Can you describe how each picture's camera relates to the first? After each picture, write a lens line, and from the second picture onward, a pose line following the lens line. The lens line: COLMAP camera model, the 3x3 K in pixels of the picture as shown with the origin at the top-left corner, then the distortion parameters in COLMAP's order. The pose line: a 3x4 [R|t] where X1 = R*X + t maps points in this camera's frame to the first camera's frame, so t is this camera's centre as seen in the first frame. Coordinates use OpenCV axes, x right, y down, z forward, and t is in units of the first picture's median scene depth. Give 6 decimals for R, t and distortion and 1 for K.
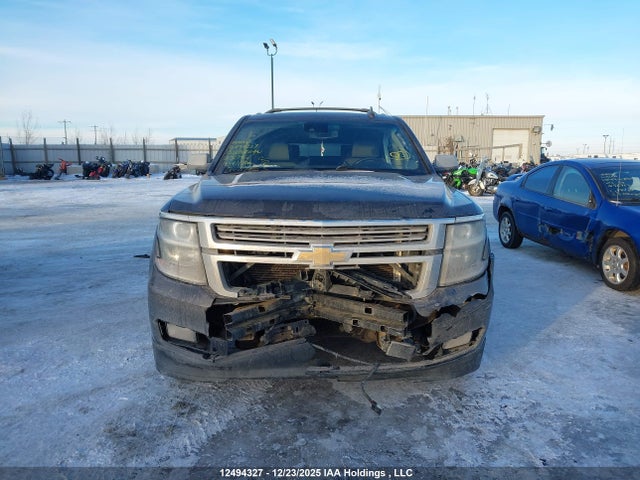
lens RADIAL K [[491.8, 0, 331.2], [0, 491.8, 239.1], [0, 0, 1]] dist [0.040465, -0.036685]
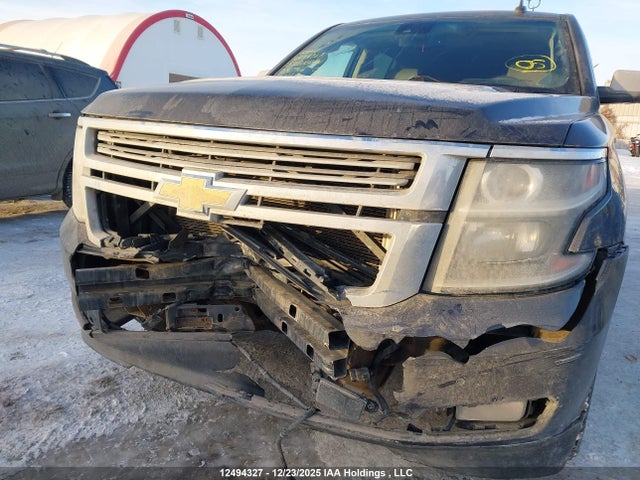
lens RADIAL K [[491.8, 0, 320.1], [0, 491.8, 242.4], [0, 0, 1]] dist [0.040465, -0.036685]
pose [[0.884985, 0.149107, -0.441100, 0.327812], [-0.120632, 0.988416, 0.092094, 0.019631], [0.449722, -0.028290, 0.892720, 0.545597]]
